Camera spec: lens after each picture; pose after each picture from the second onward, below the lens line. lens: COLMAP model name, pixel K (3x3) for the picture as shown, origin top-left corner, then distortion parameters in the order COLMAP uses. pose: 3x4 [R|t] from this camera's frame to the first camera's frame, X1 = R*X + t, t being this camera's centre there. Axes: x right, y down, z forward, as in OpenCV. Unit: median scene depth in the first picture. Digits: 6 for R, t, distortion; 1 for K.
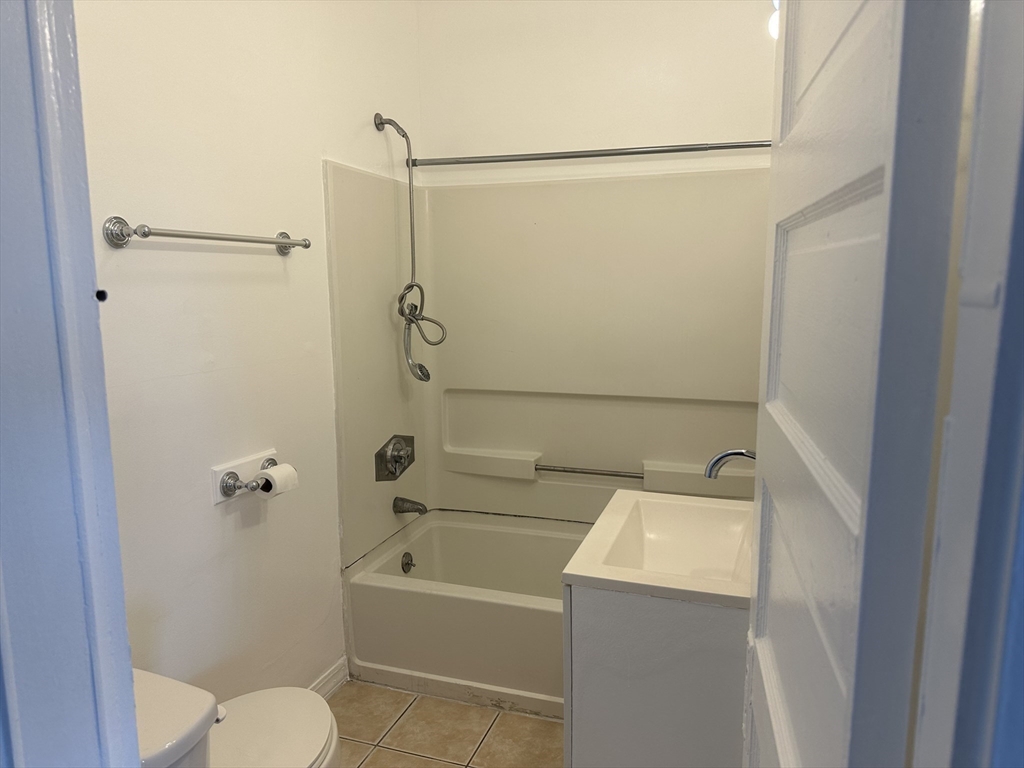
lens RADIAL K [[725.9, 0, 515.7], [0, 725.9, 384.3], [0, 0, 1]] dist [0.053812, -0.068691]
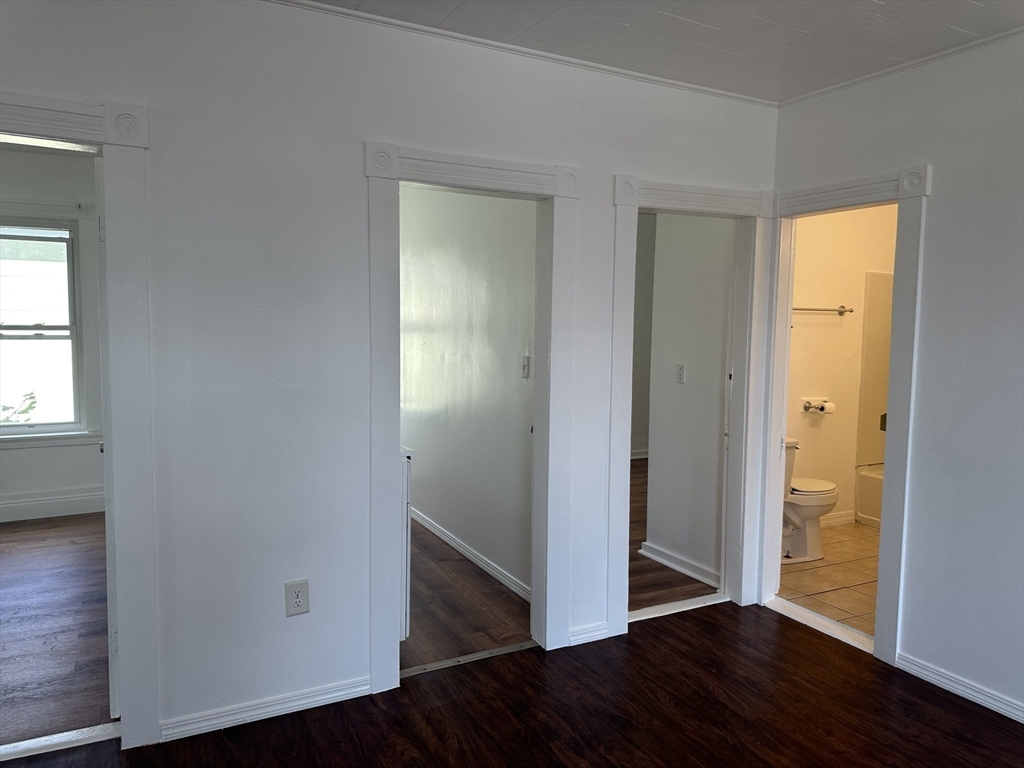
lens RADIAL K [[725.9, 0, 515.7], [0, 725.9, 388.1], [0, 0, 1]] dist [0.053812, -0.068691]
pose [[0.724904, 0.076902, -0.684544, 0.547508], [-0.116741, 0.993089, -0.012059, 0.203611], [0.678886, 0.088656, 0.728872, -1.391287]]
